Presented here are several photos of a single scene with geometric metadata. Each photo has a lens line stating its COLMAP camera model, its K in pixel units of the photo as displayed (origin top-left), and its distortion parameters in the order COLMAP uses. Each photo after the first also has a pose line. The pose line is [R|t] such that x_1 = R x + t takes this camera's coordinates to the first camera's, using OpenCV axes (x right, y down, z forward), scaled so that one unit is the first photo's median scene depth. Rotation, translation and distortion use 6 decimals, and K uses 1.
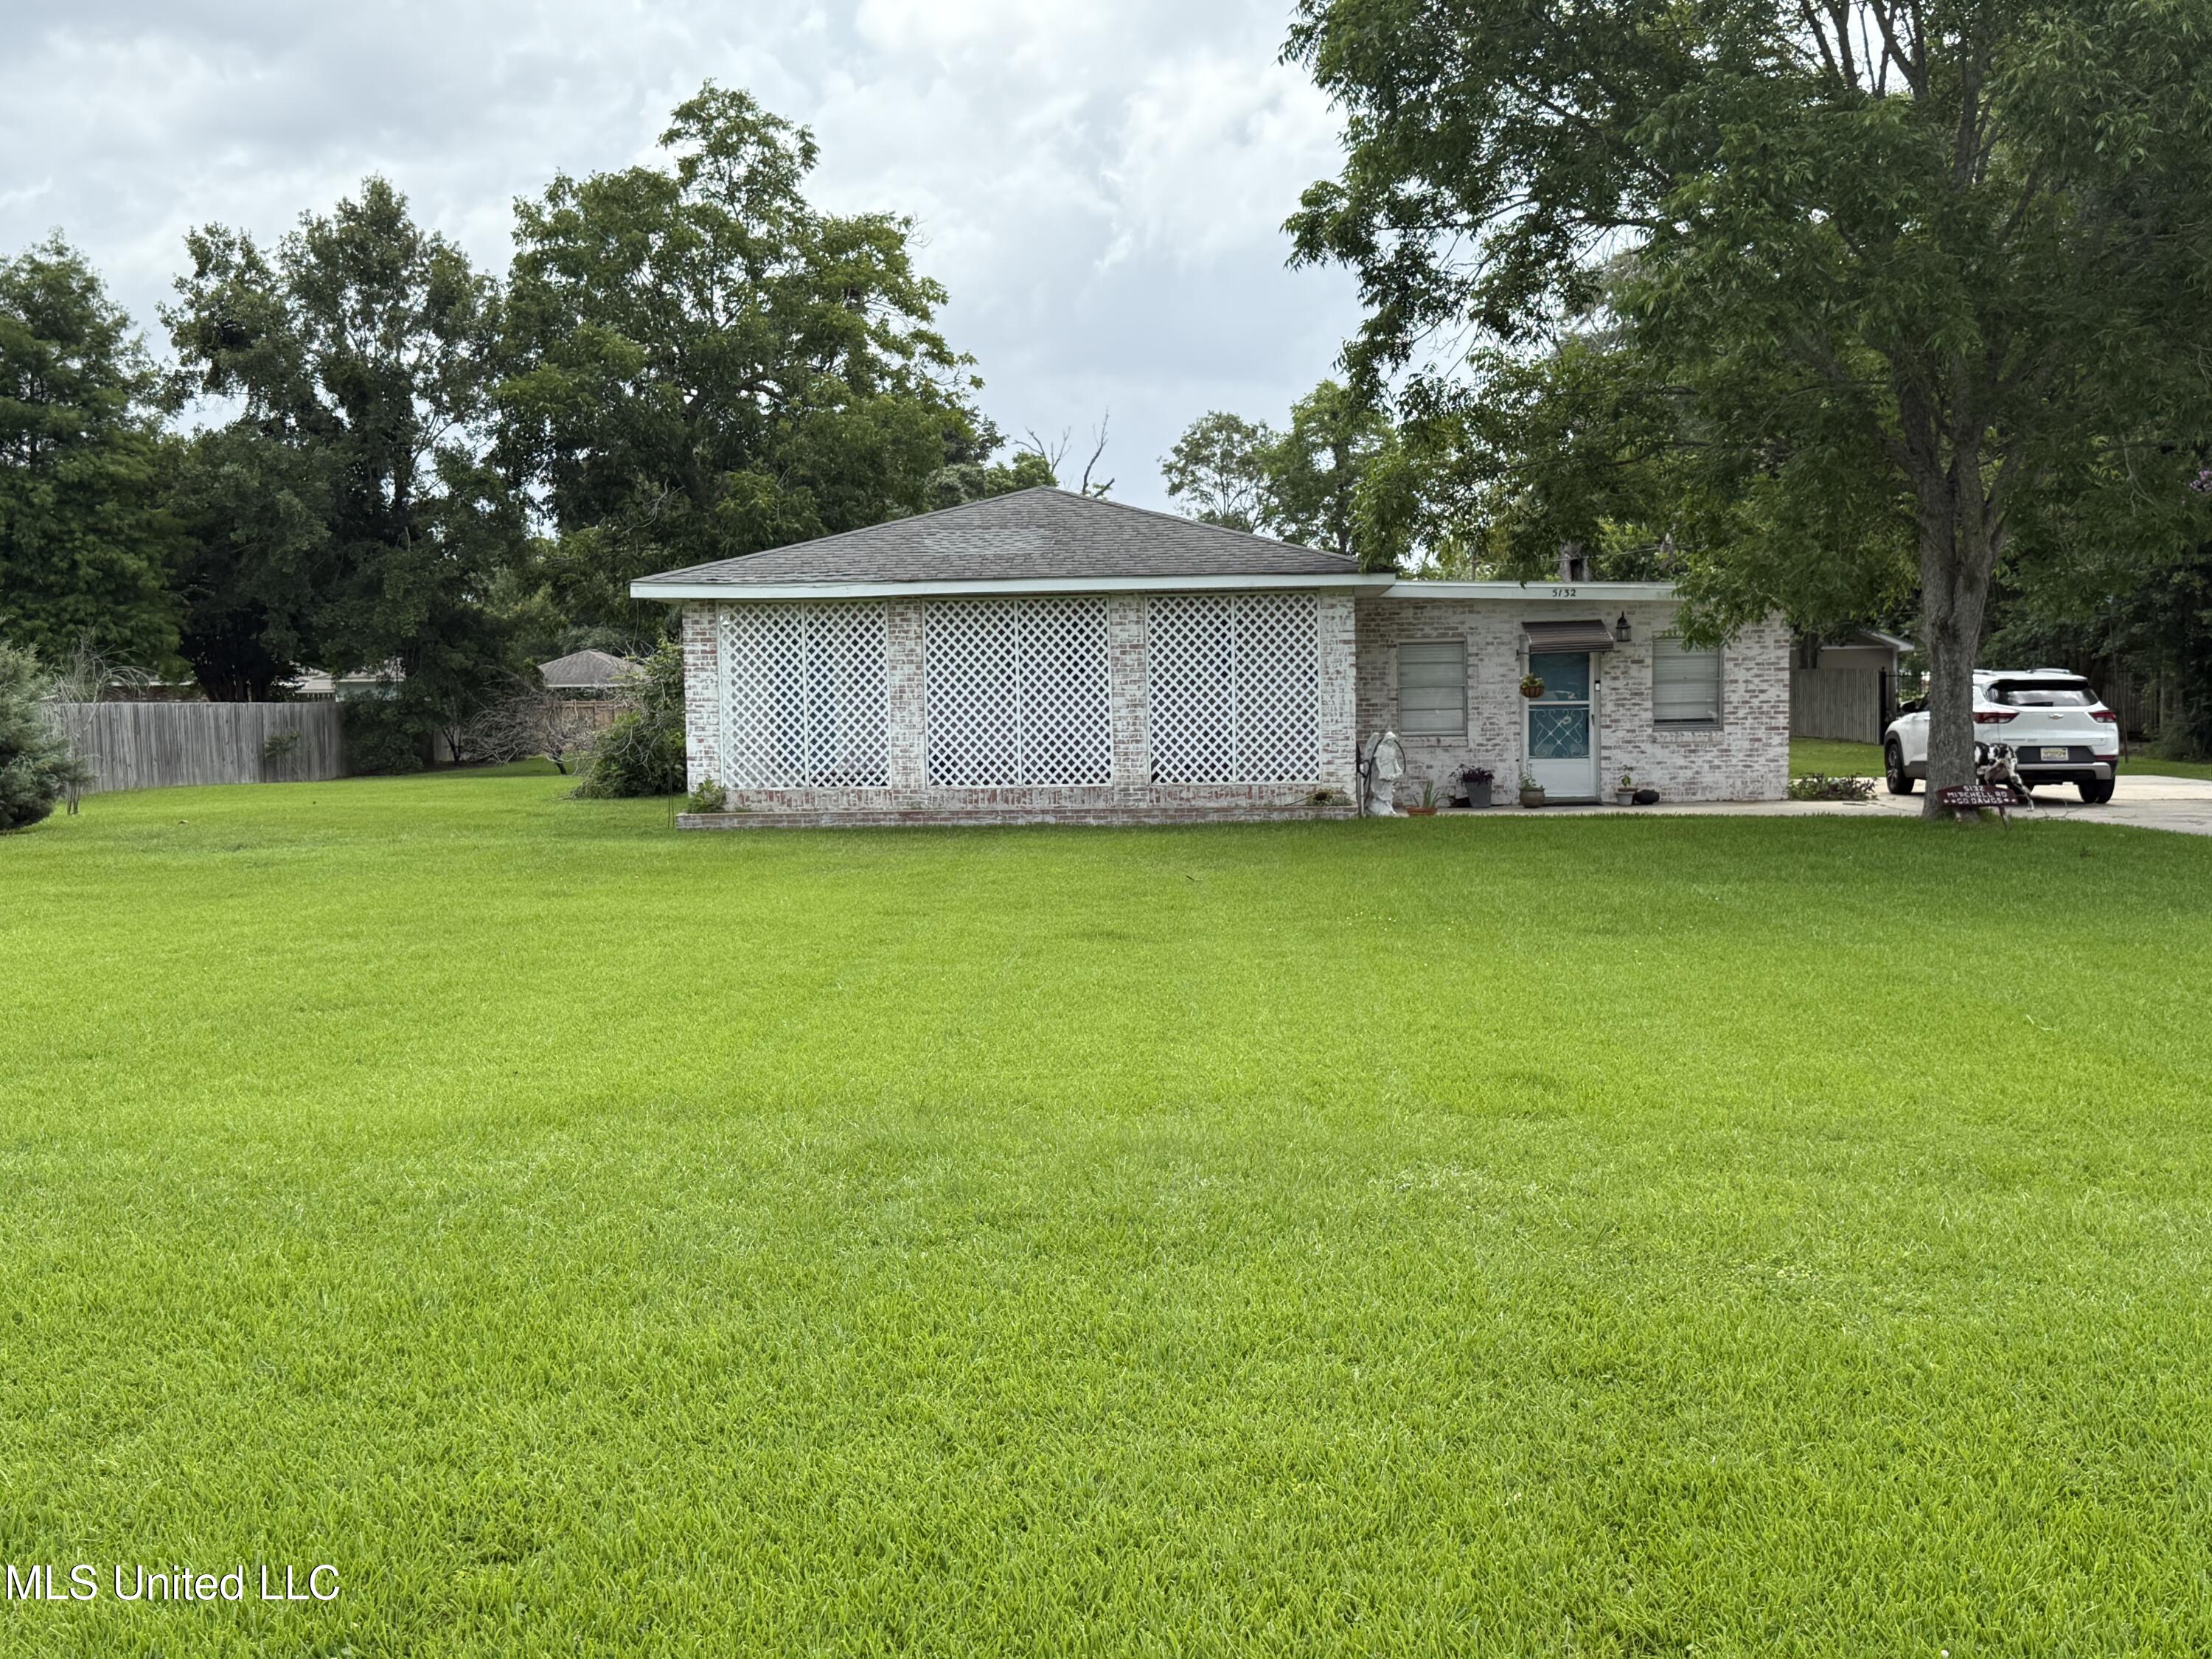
lens RADIAL K [[2446.0, 0, 1105.6], [0, 2446.0, 829.8], [0, 0, 1]] dist [0.006886, 0.000000]
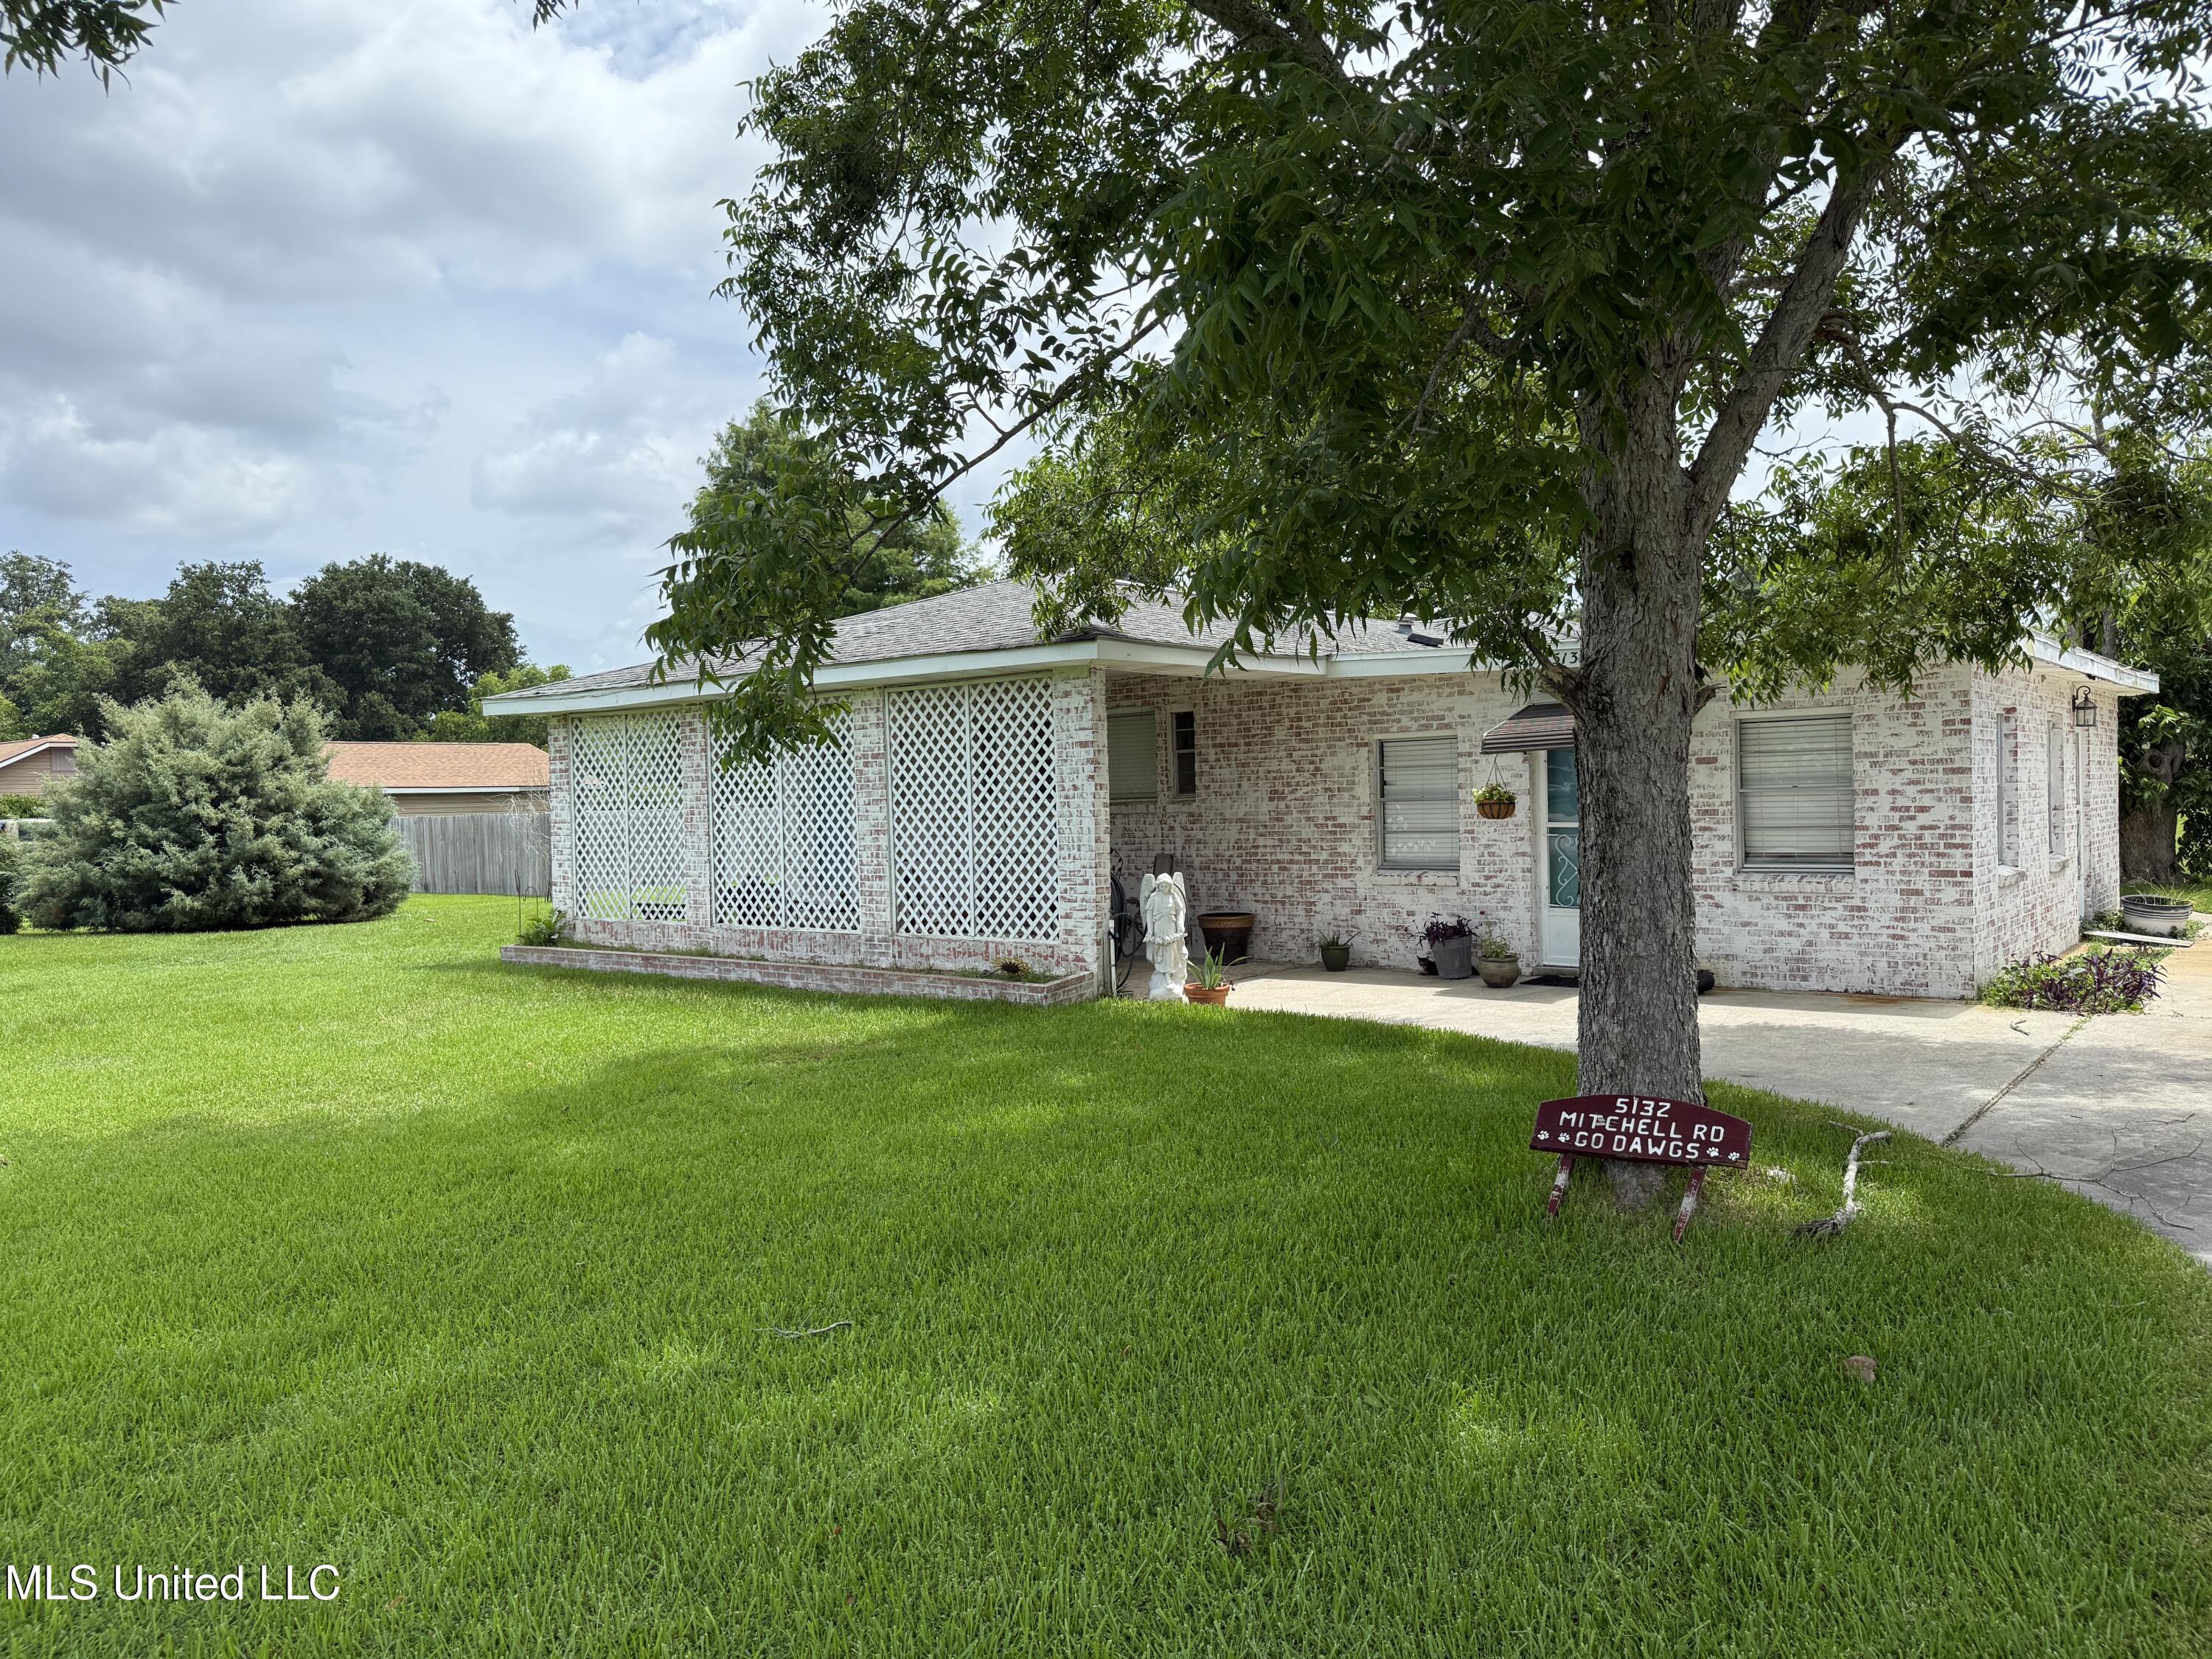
lens RADIAL K [[1560.4, 0, 1106.7], [0, 1560.4, 826.6], [0, 0, 1]] dist [0.013294, 0.000692]
pose [[0.800279, 0.008431, -0.599569, 0.350074], [-0.022508, 0.999619, -0.015987, -0.044084], [0.599205, 0.026289, 0.800164, 0.616354]]
